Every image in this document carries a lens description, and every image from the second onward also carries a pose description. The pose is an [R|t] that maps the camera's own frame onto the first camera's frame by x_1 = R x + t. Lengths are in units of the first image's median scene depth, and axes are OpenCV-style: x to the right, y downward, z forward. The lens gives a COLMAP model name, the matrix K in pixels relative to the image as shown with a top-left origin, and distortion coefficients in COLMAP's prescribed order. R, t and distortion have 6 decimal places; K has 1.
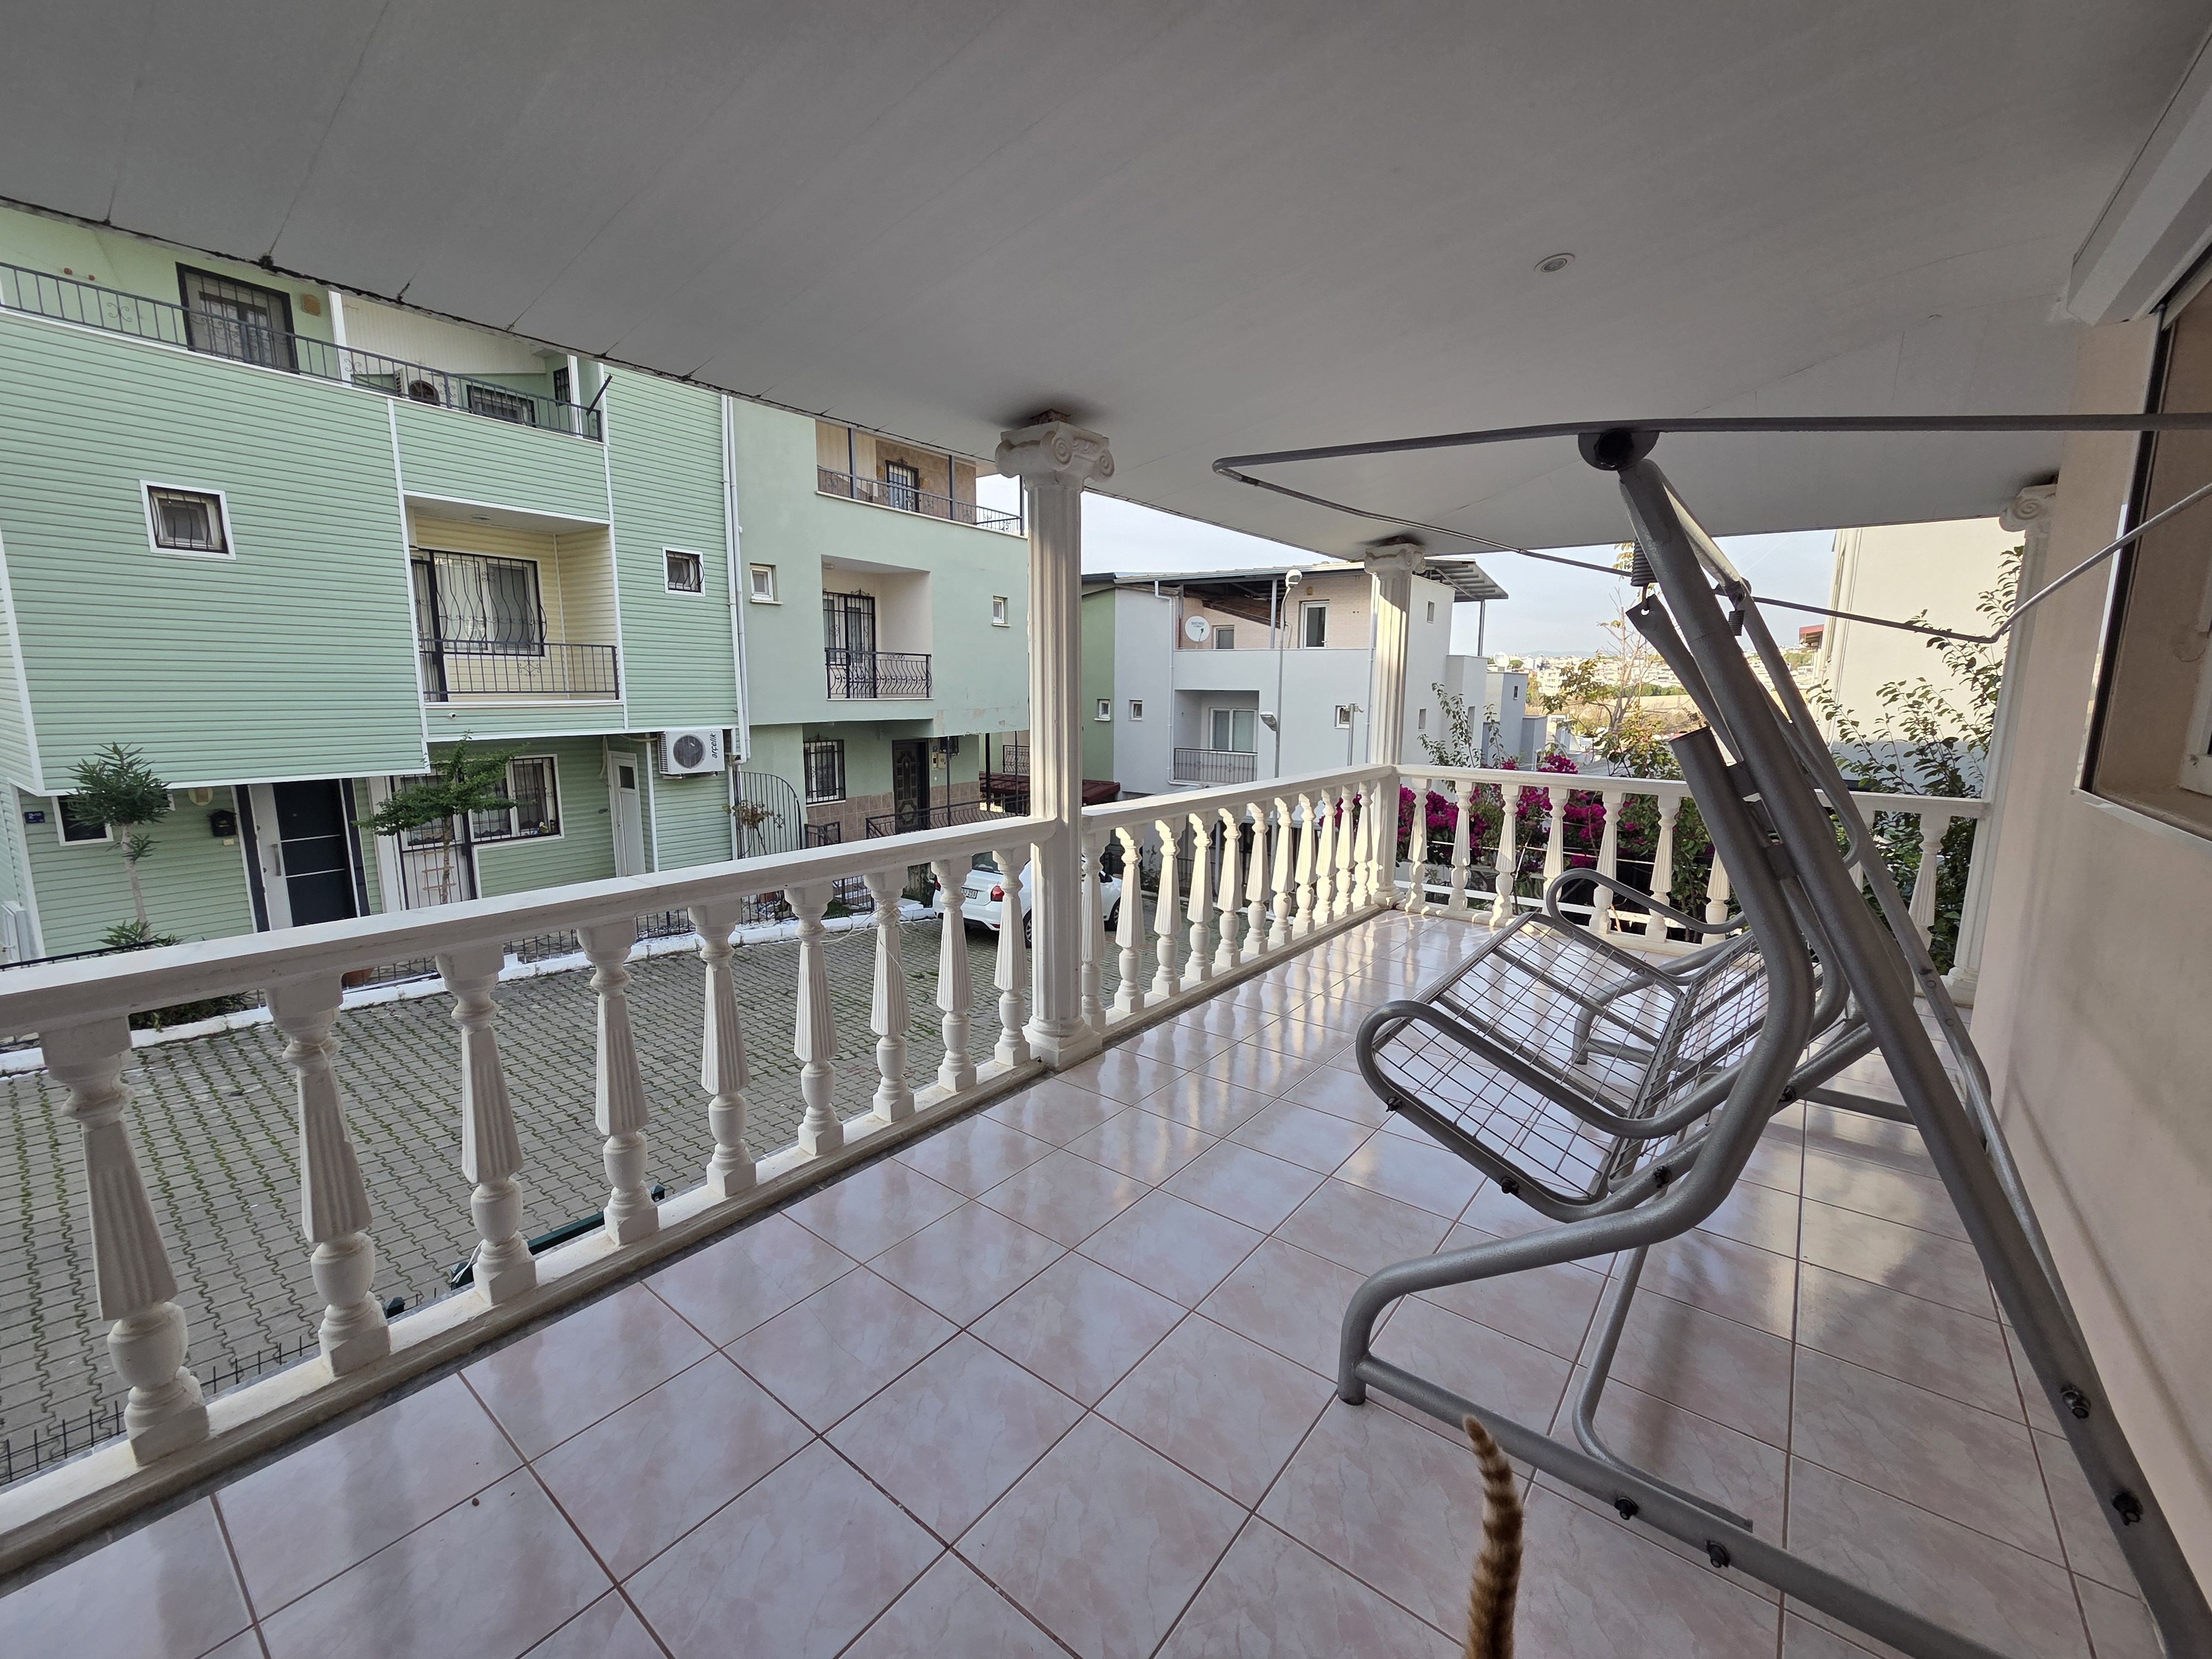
lens RADIAL K [[902.1, 0, 1126.8], [0, 902.1, 827.1], [0, 0, 1]] dist [0.000825, 0.000705]
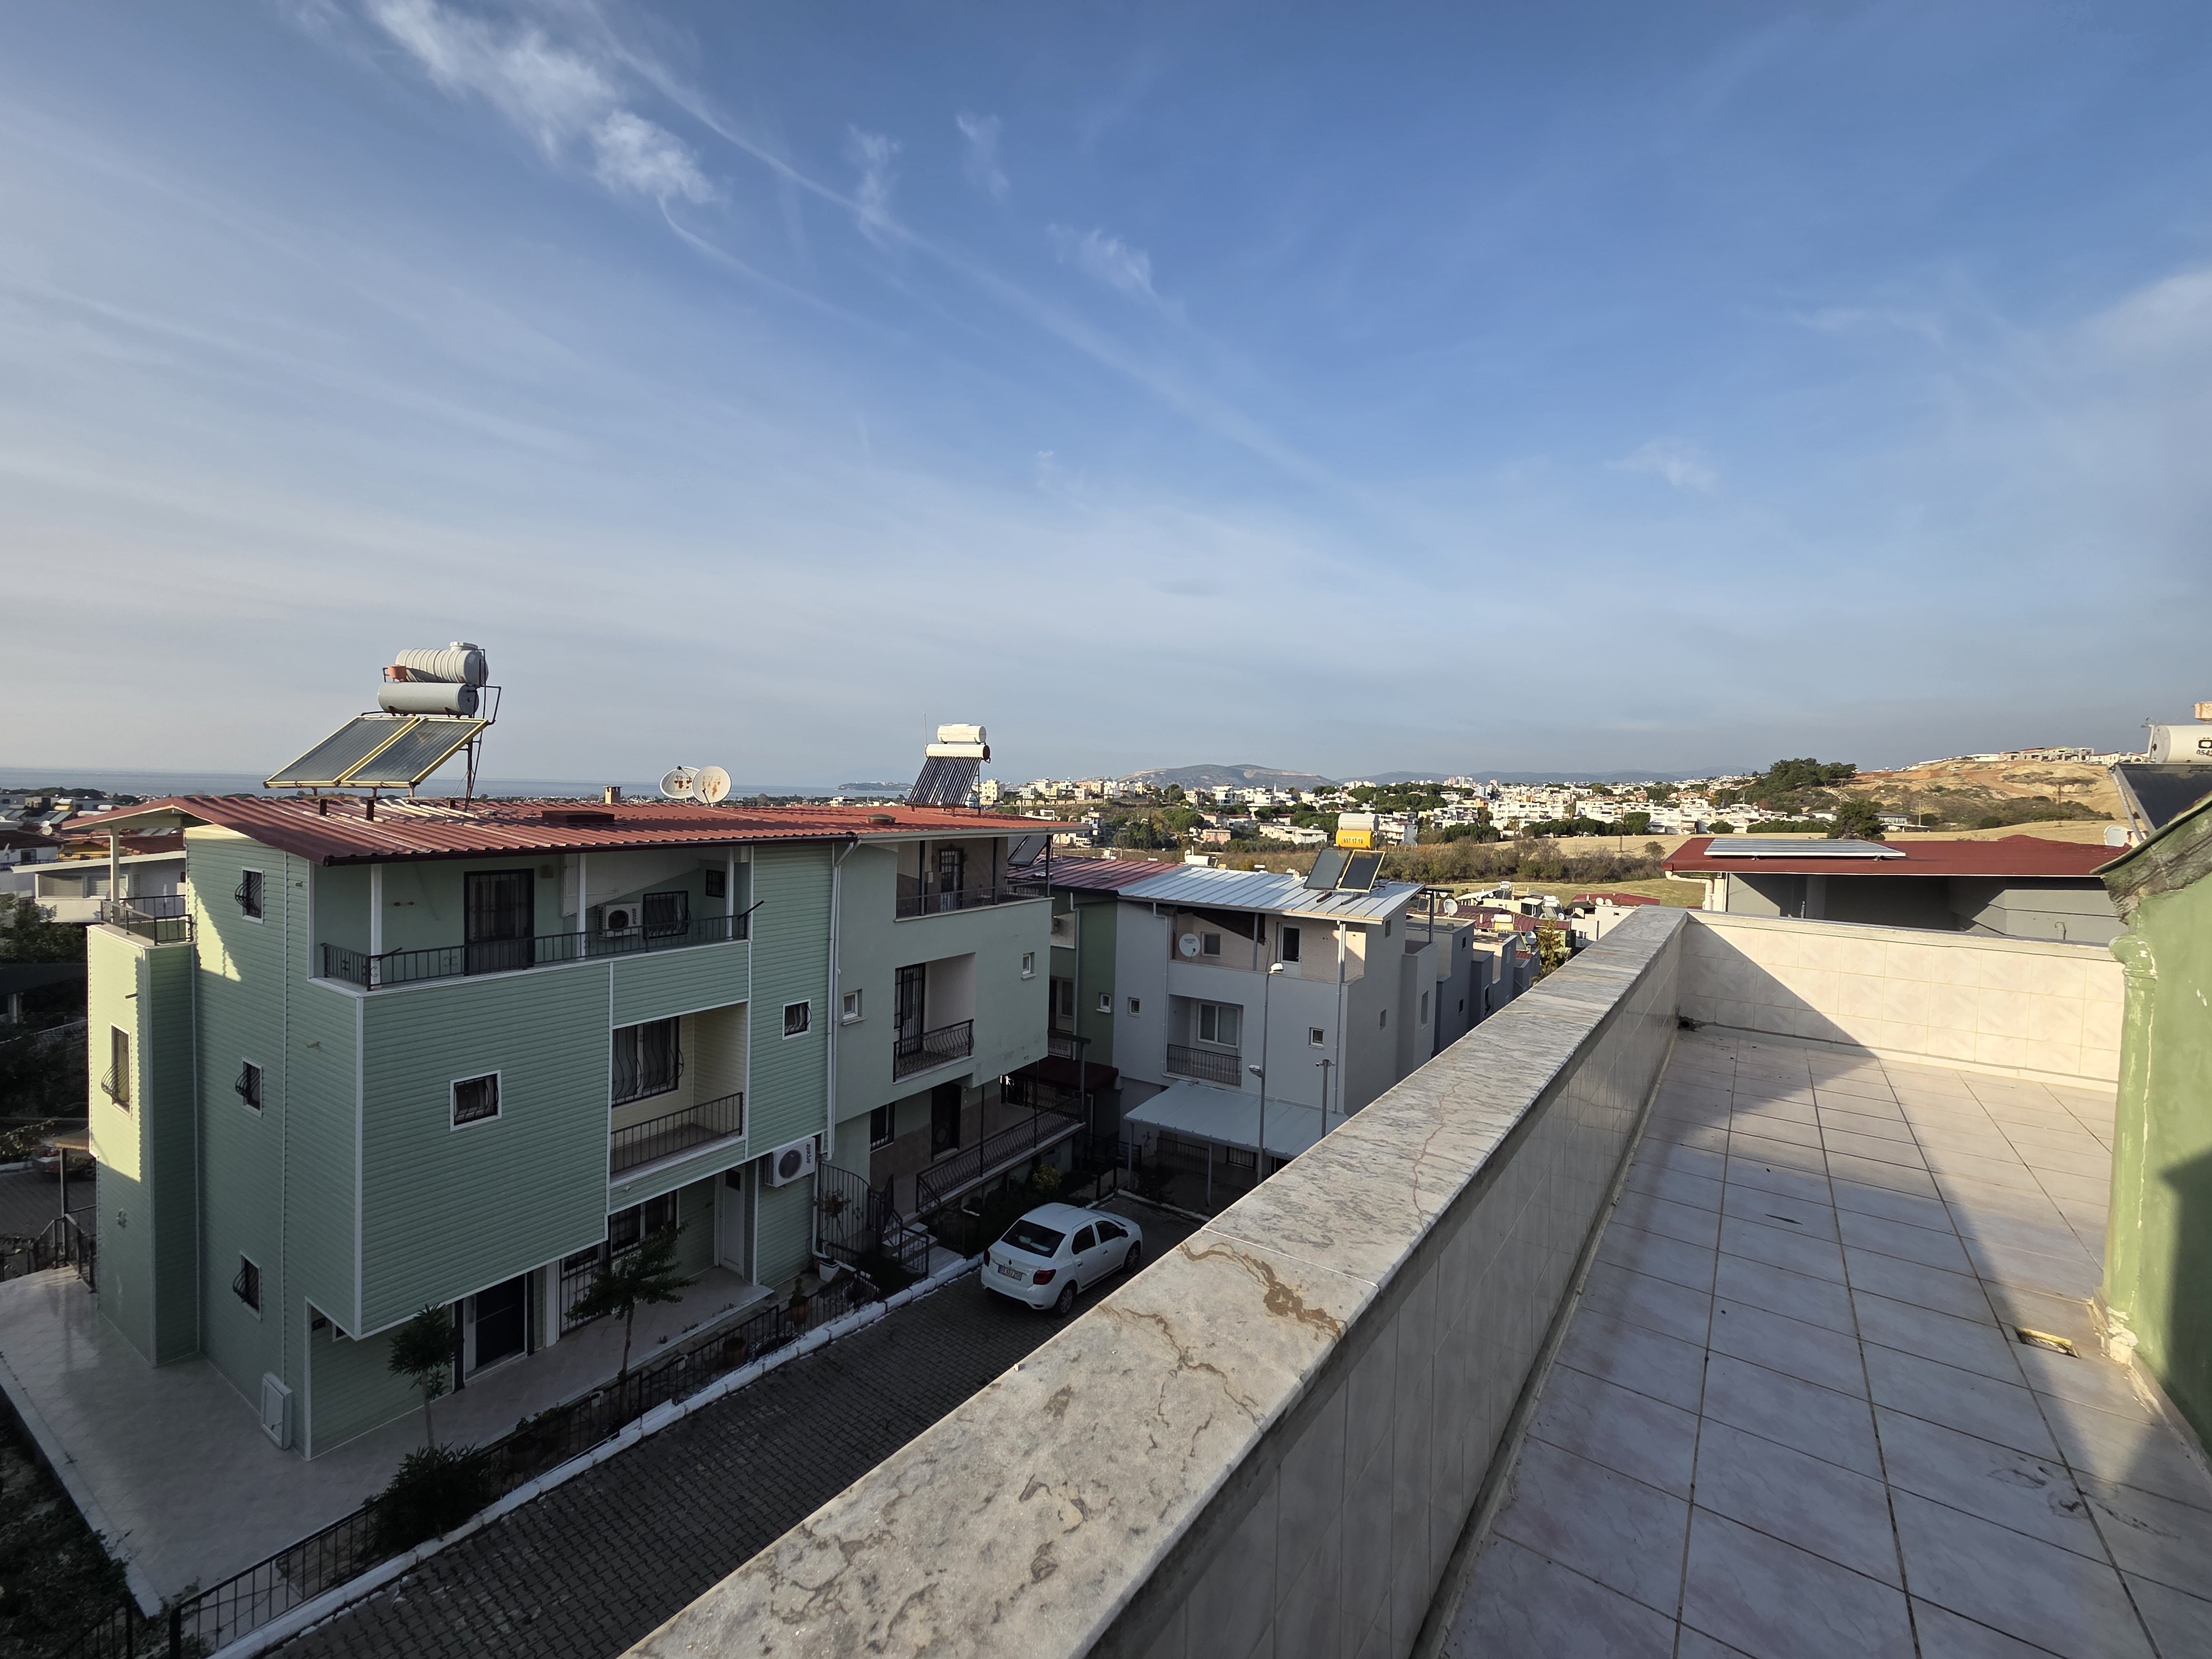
lens RADIAL K [[902.1, 0, 1123.5], [0, 902.1, 826.4], [0, 0, 1]] dist [0.000825, 0.000705]
pose [[0.999160, 0.014748, 0.038223, -0.070157], [-0.010148, 0.992979, -0.117855, -0.311089], [-0.039693, 0.117368, 0.992295, -0.218096]]
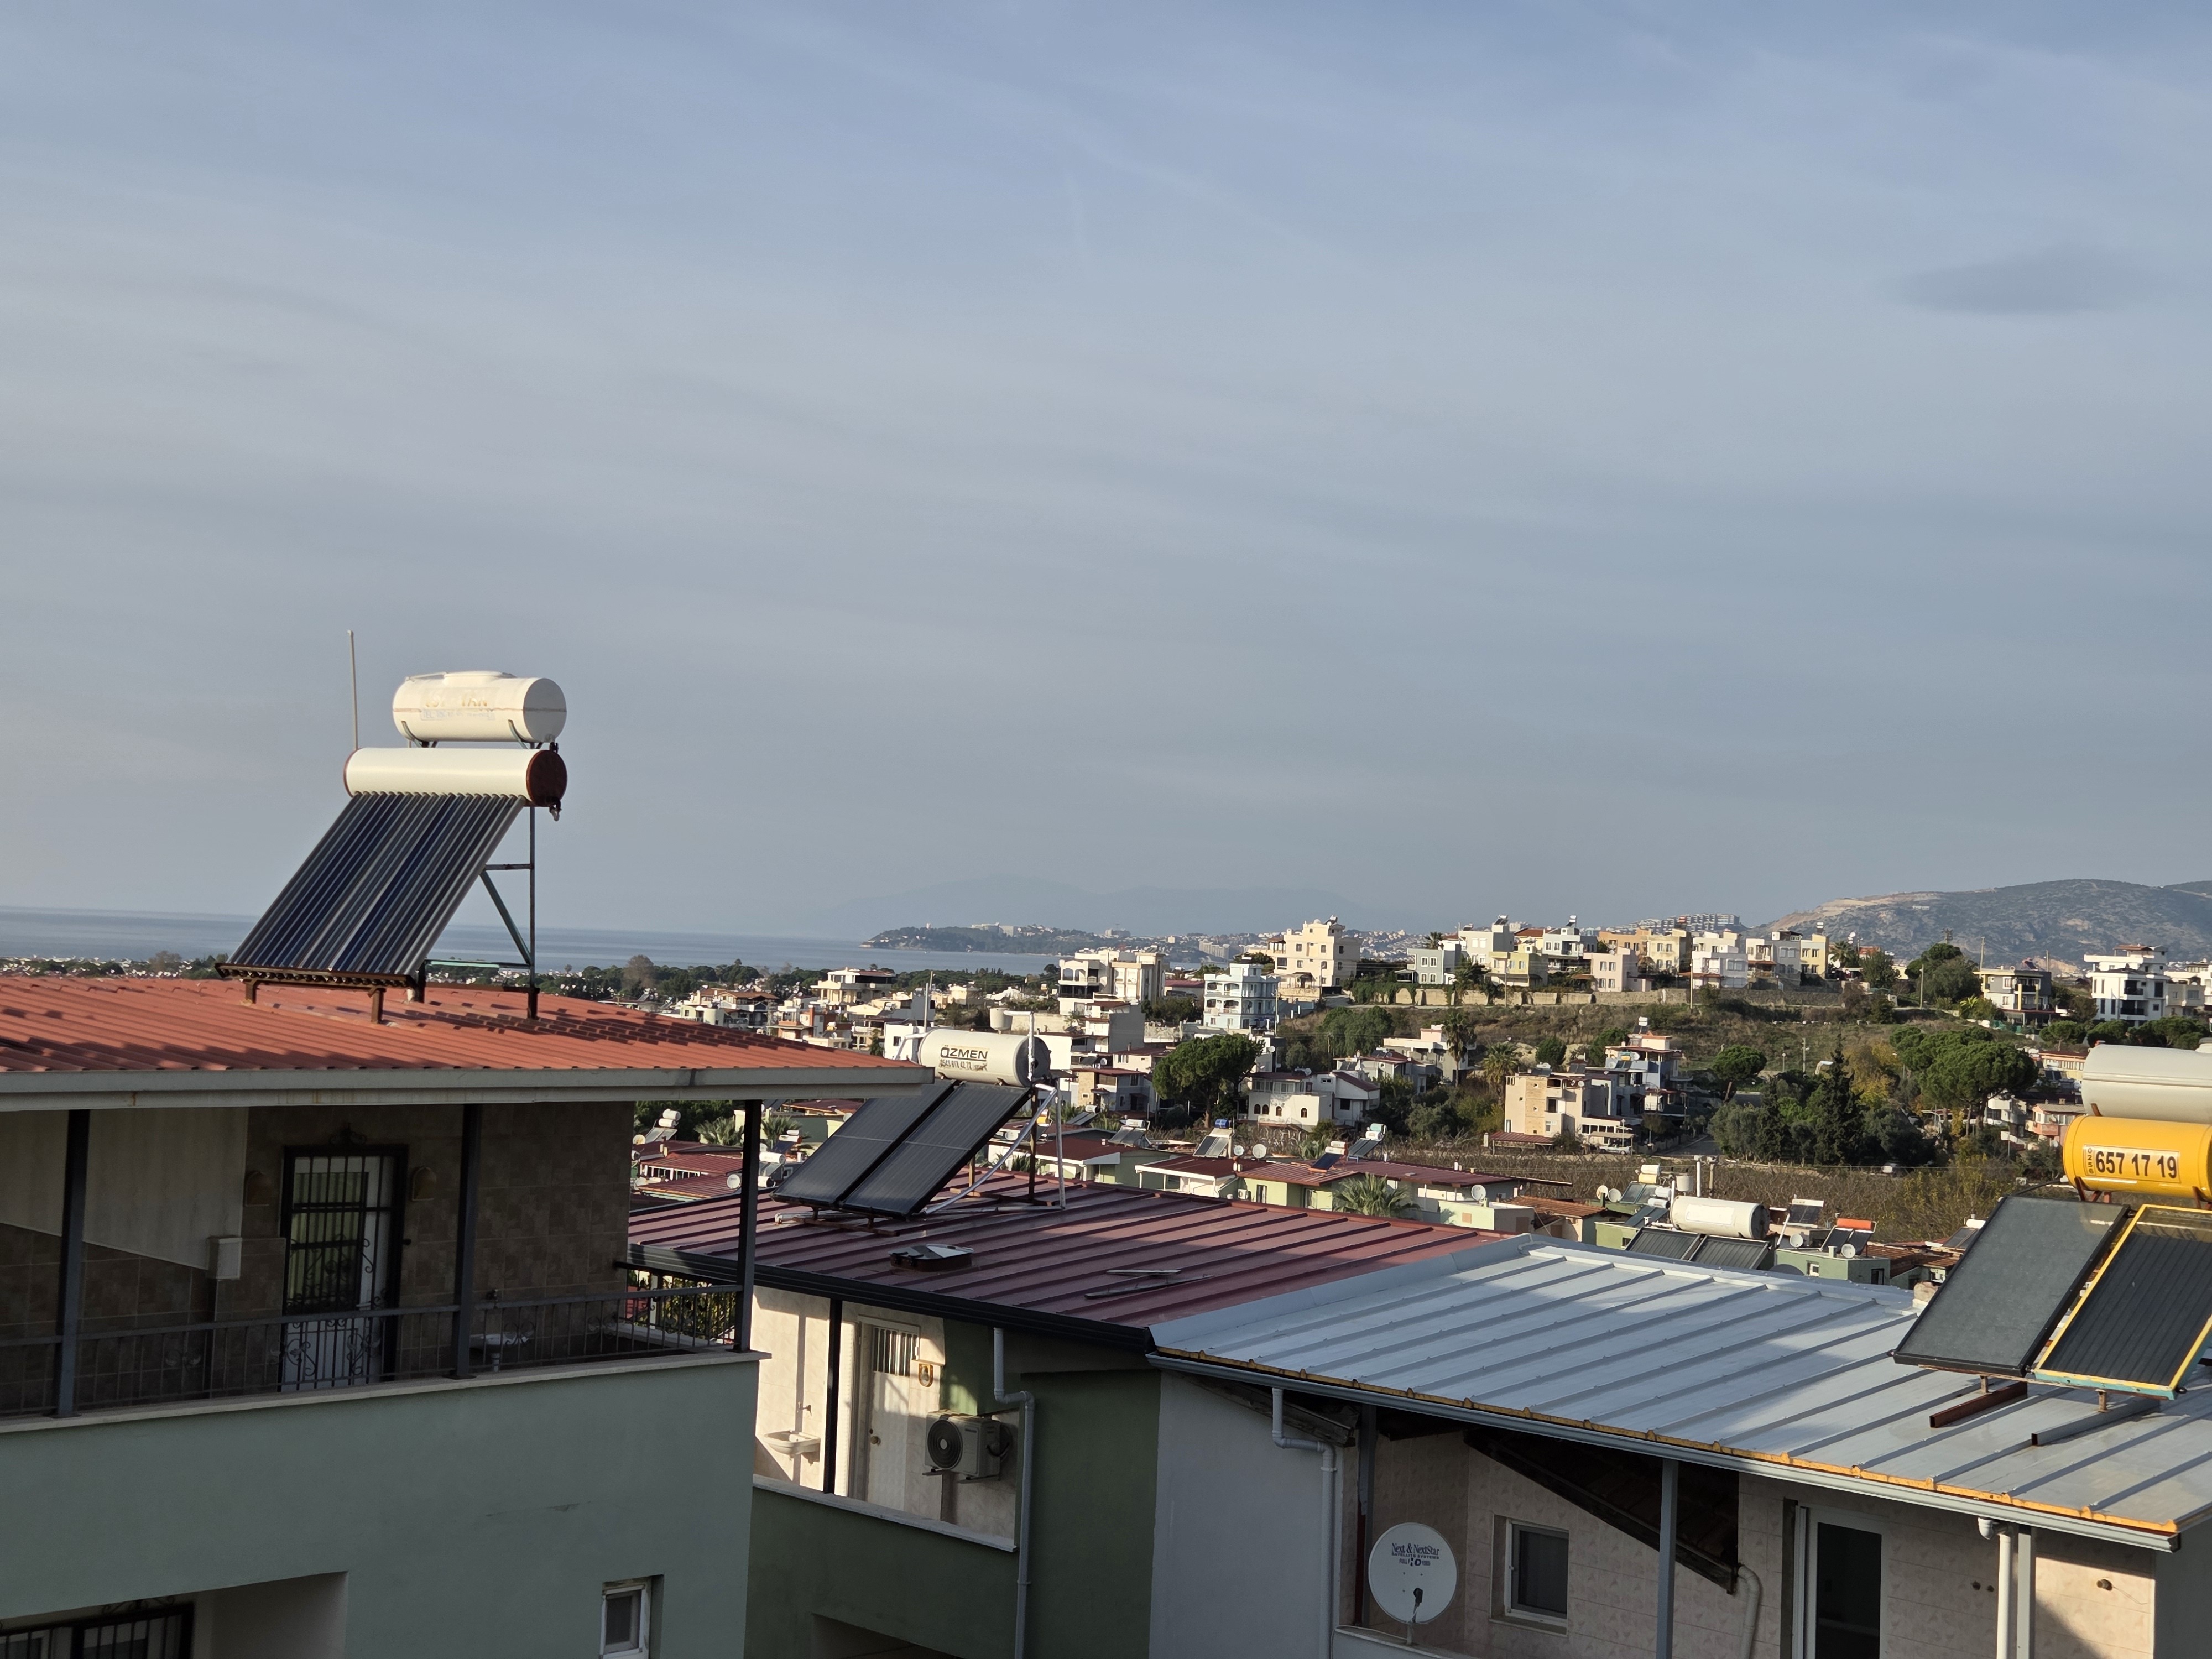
lens RADIAL K [[2926.2, 0, 1096.4], [0, 2926.2, 835.3], [0, 0, 1]] dist [0.077431, 0.000000]
pose [[0.979841, 0.022975, -0.198454, 0.211902], [-0.061490, 0.979824, -0.190165, -0.352190], [0.190081, 0.198535, 0.961485, 0.065012]]
